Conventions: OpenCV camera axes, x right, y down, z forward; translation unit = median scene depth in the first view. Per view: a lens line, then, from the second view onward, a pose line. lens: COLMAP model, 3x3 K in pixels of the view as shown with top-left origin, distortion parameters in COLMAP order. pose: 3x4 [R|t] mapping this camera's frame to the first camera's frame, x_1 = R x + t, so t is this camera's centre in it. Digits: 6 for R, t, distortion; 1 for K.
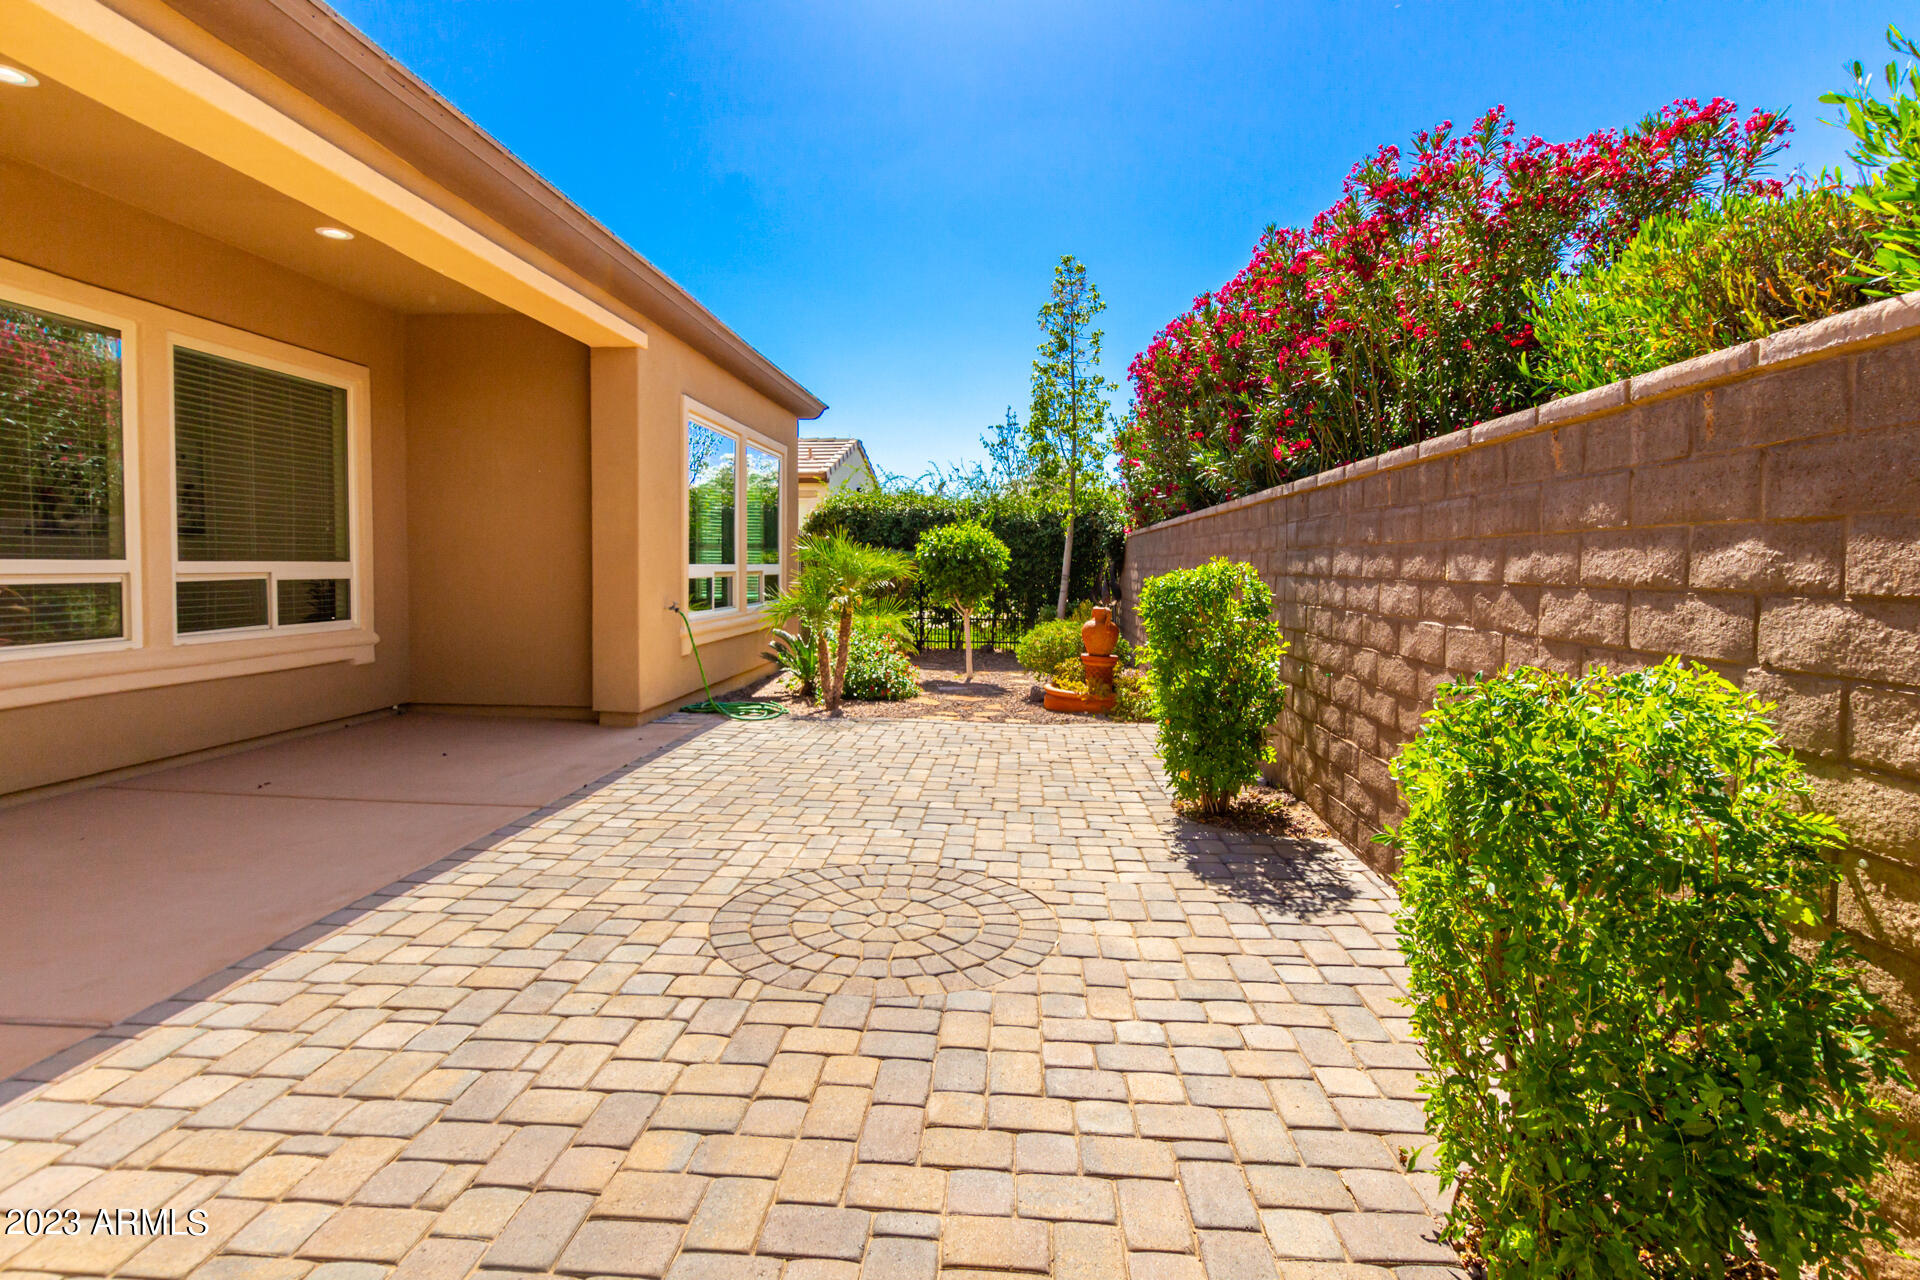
lens RADIAL K [[917.5, 0, 971.6], [0, 917.5, 607.4], [0, 0, 1]] dist [0.009295, -0.003820]
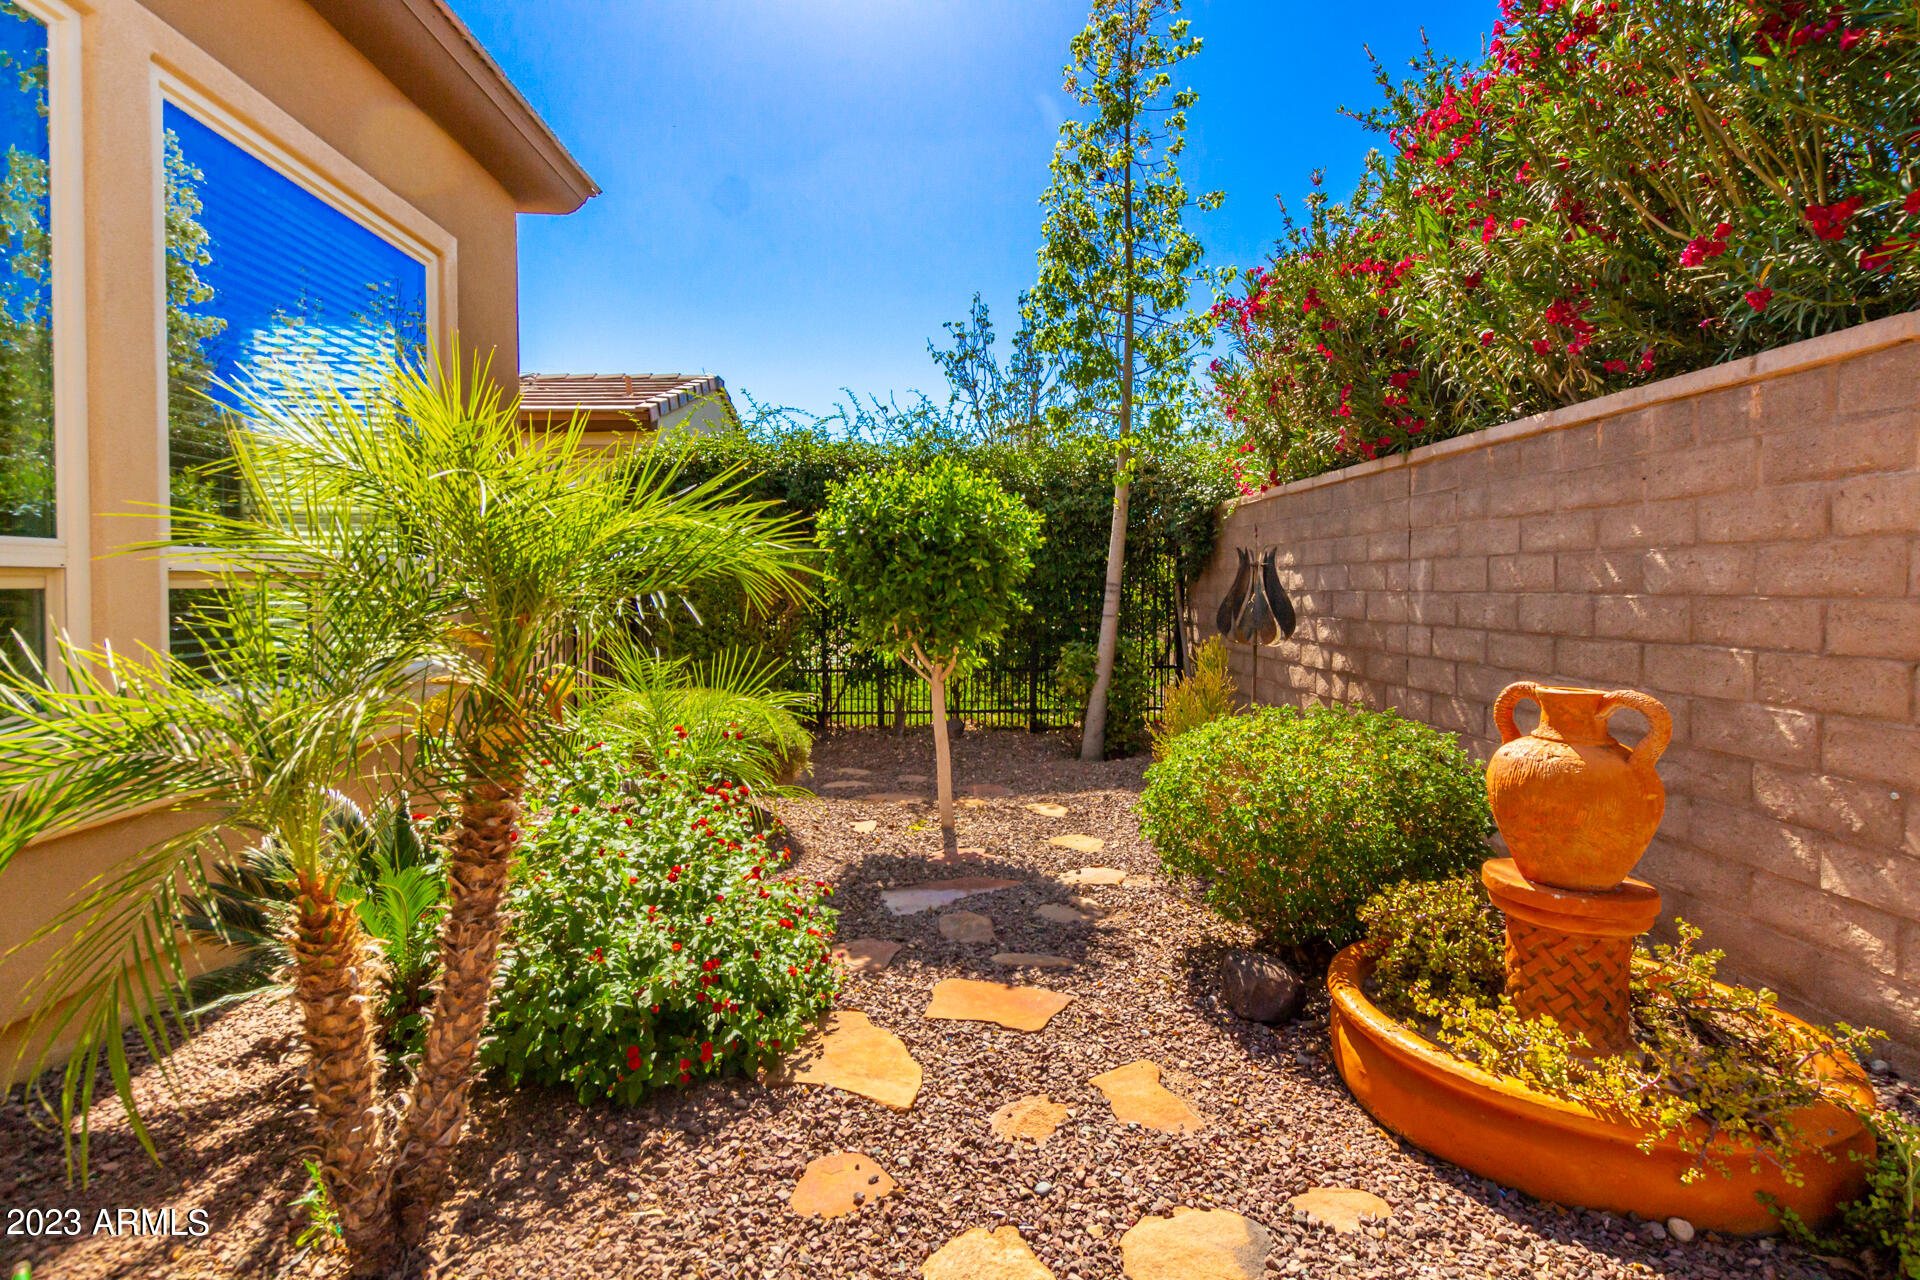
lens RADIAL K [[917.5, 0, 968.5], [0, 917.5, 592.5], [0, 0, 1]] dist [0.009295, -0.003820]
pose [[0.994048, -0.012746, 0.108199, -0.032155], [0.017055, 0.999094, -0.038996, -0.012538], [-0.107604, 0.040609, 0.993364, 0.507730]]
